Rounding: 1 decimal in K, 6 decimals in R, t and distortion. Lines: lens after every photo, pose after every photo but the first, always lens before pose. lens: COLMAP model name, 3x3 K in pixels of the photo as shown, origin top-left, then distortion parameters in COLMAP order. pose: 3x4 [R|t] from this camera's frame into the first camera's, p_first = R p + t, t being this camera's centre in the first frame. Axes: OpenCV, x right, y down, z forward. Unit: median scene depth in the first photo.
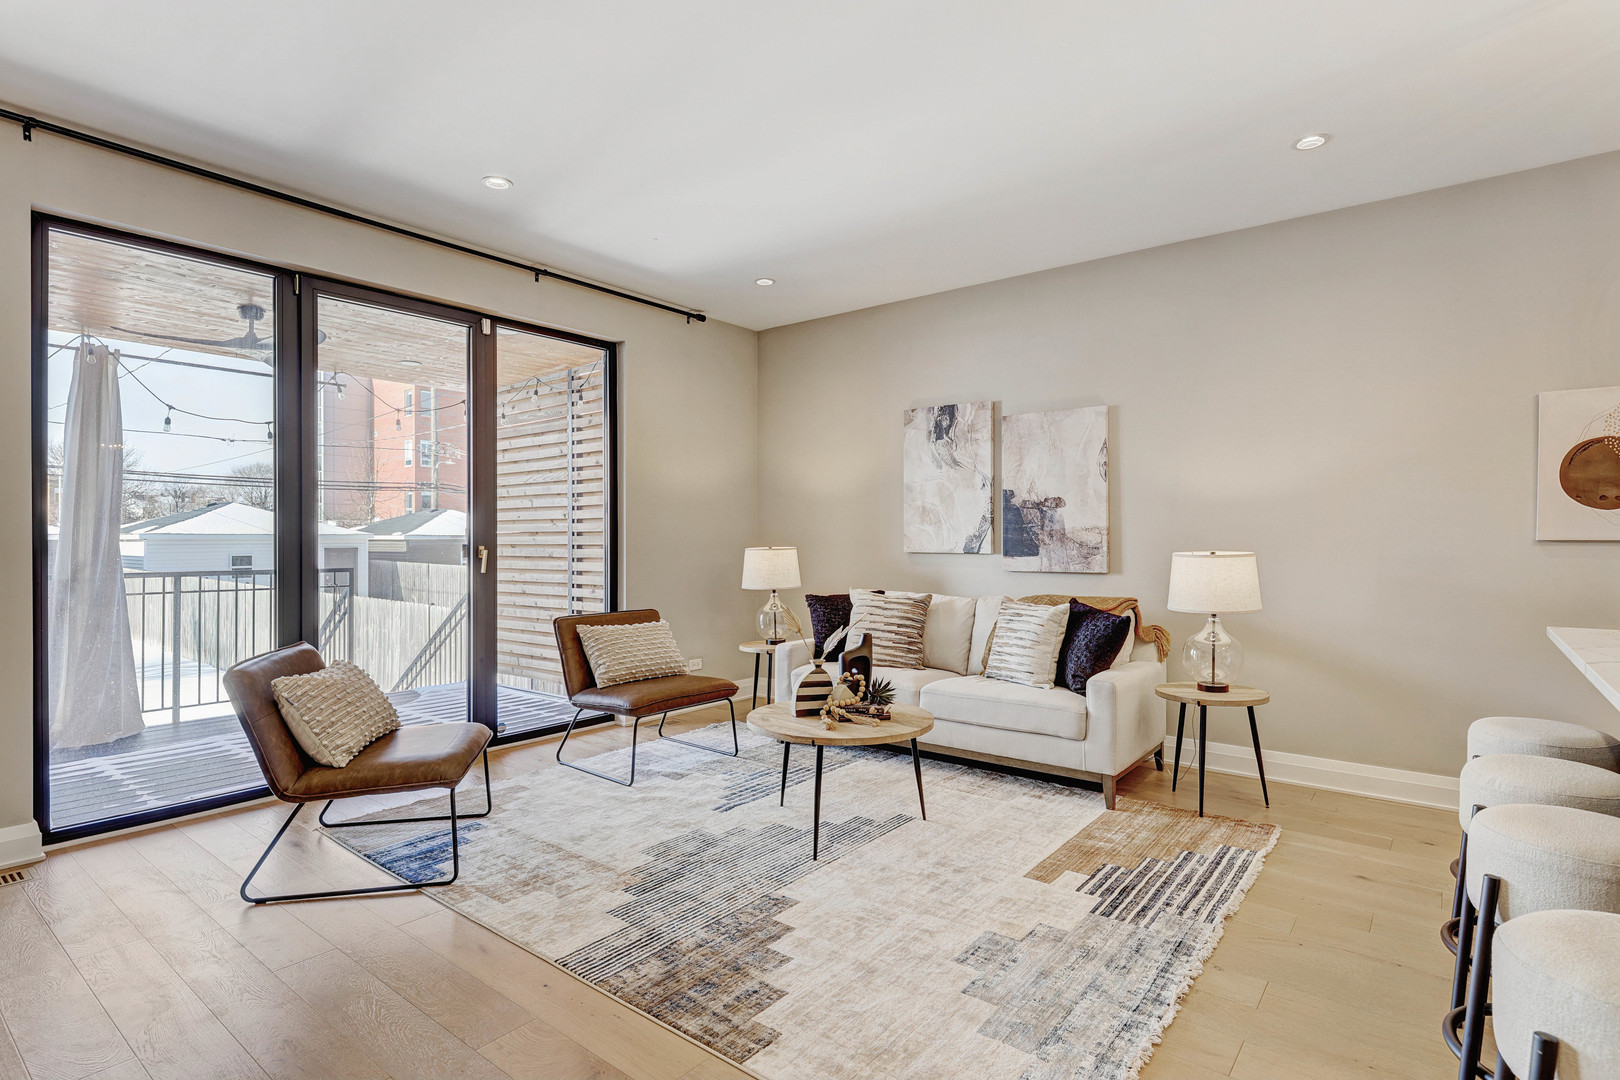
lens RADIAL K [[823.7, 0, 814.1], [0, 823.7, 539.9], [0, 0, 1]] dist [-0.001591, 0.001832]
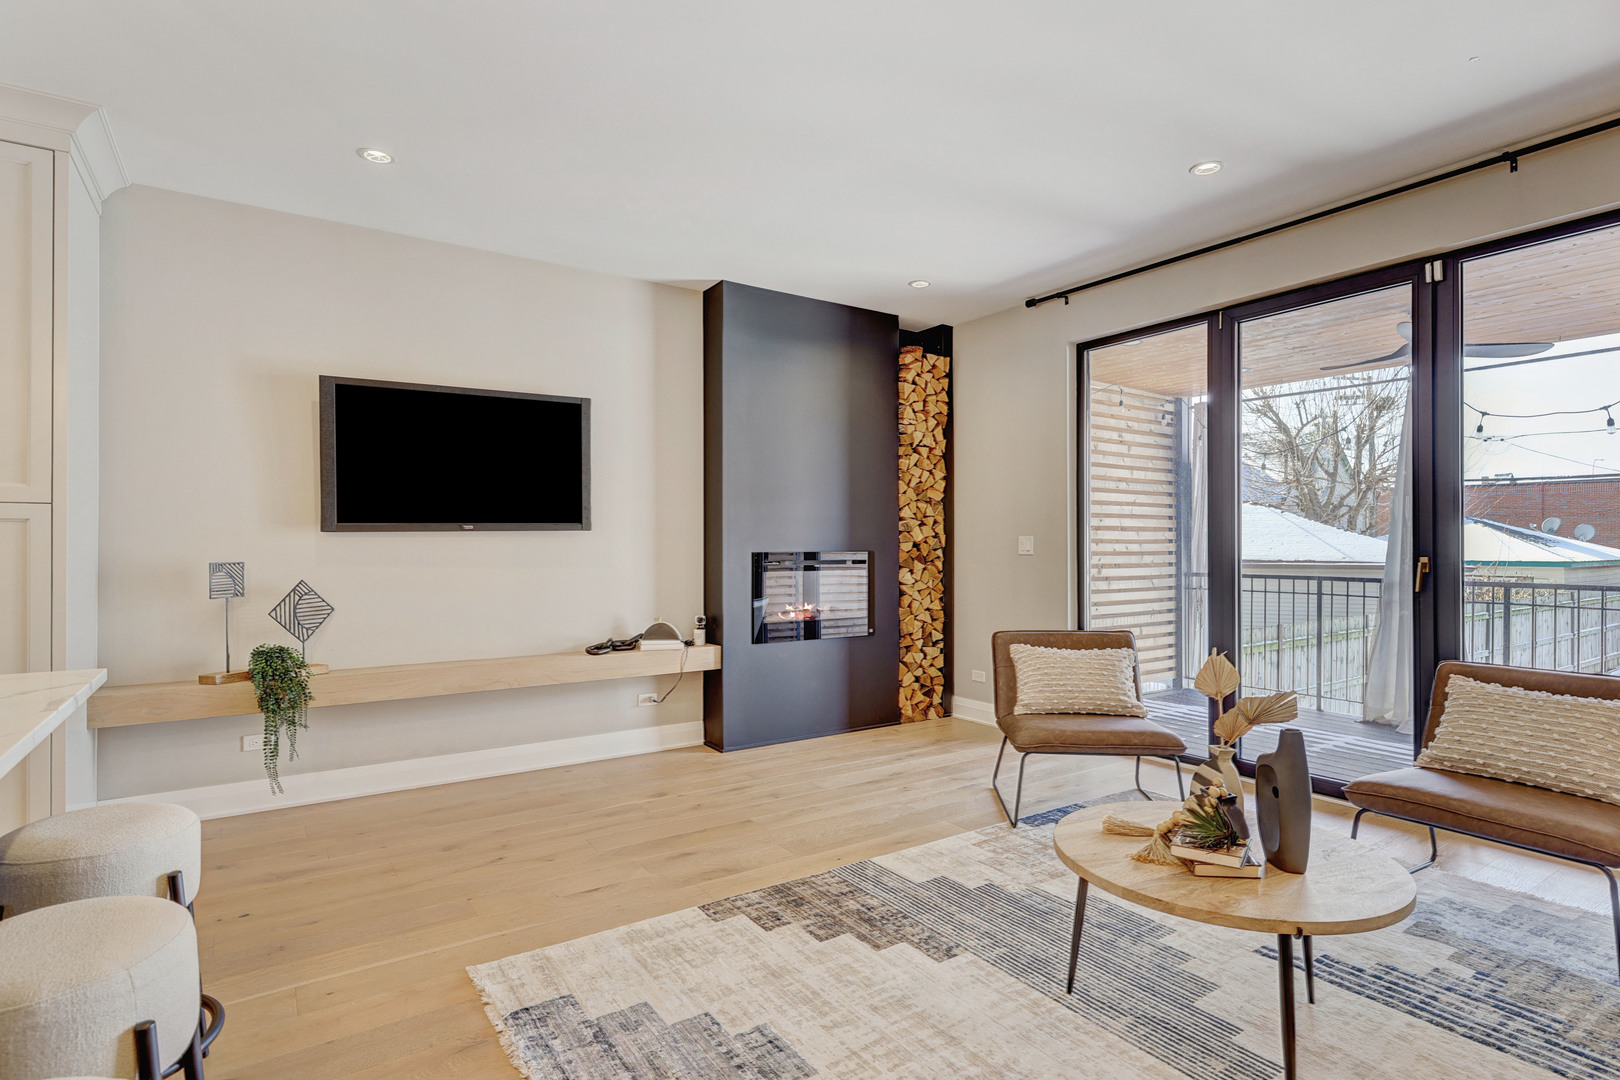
lens RADIAL K [[823.7, 0, 801.9], [0, 823.7, 536.6], [0, 0, 1]] dist [-0.001591, 0.001832]
pose [[-0.318961, -0.010094, -0.947714, 0.650484], [-0.003716, 0.999949, -0.009400, -0.002590], [0.947760, 0.000523, -0.318983, 0.860853]]
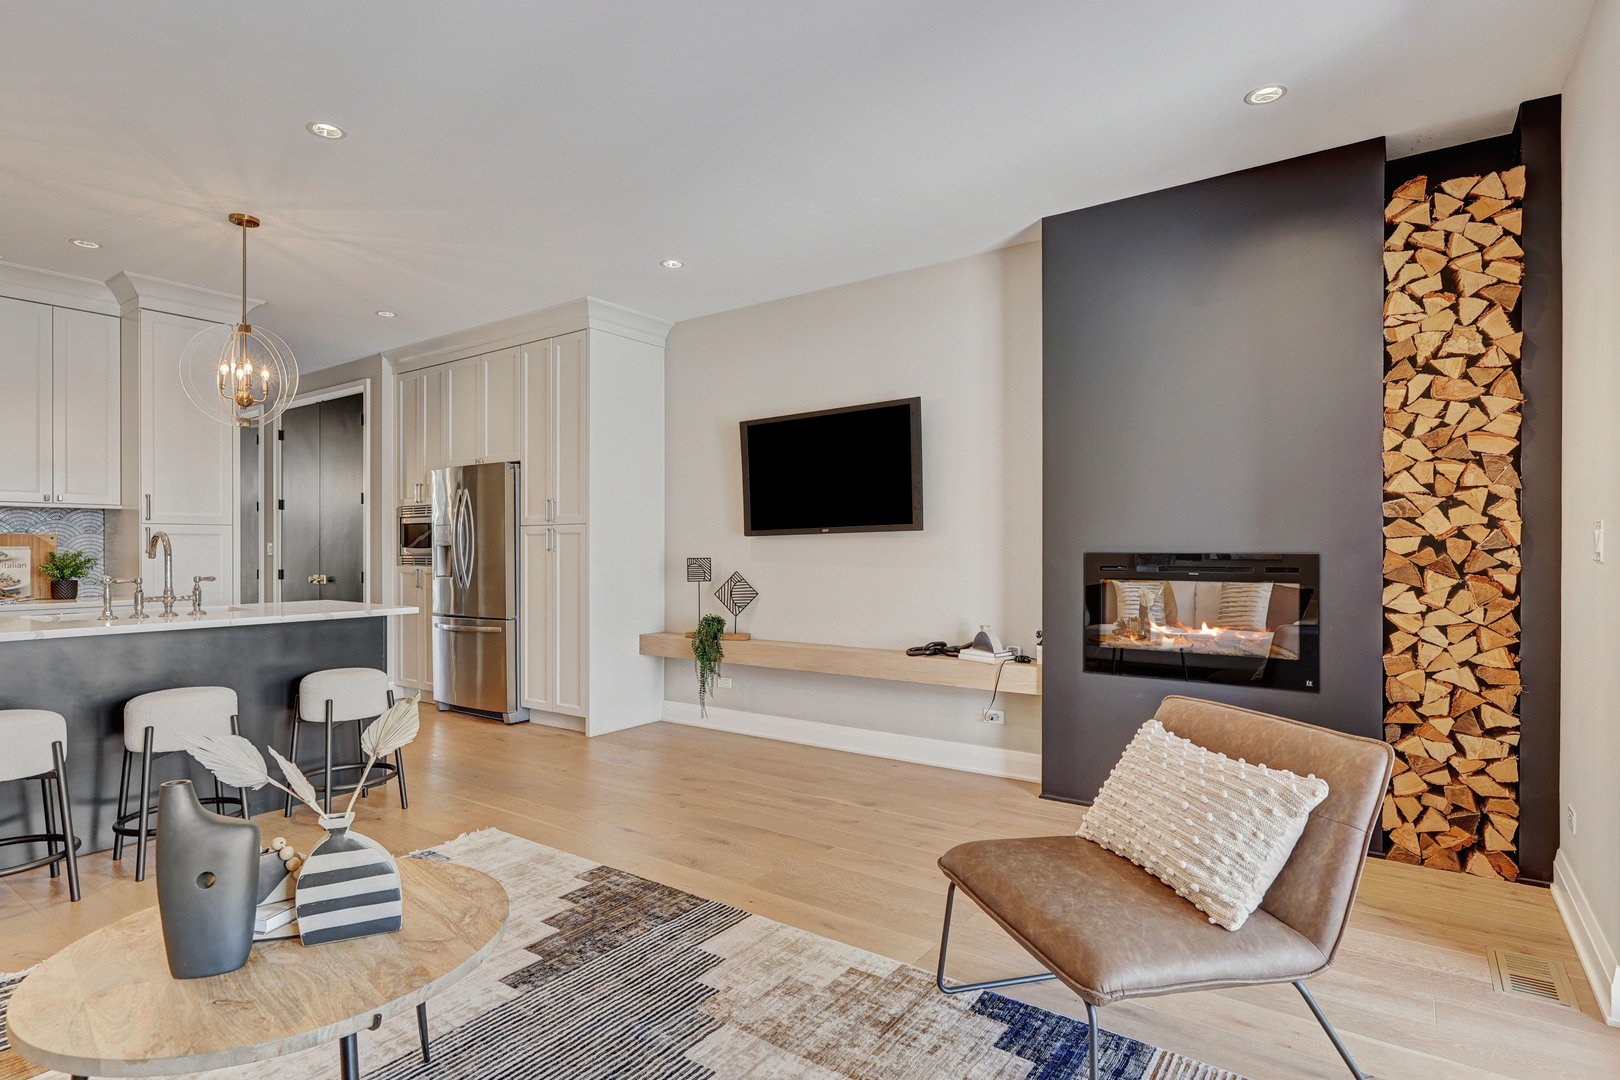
lens RADIAL K [[823.7, 0, 803.9], [0, 823.7, 548.2], [0, 0, 1]] dist [-0.001591, 0.001832]
pose [[-0.999318, 0.002945, -0.036811, -0.224128], [0.002780, 0.999986, 0.004533, -0.001670], [0.036824, 0.004428, -0.999312, 1.392562]]
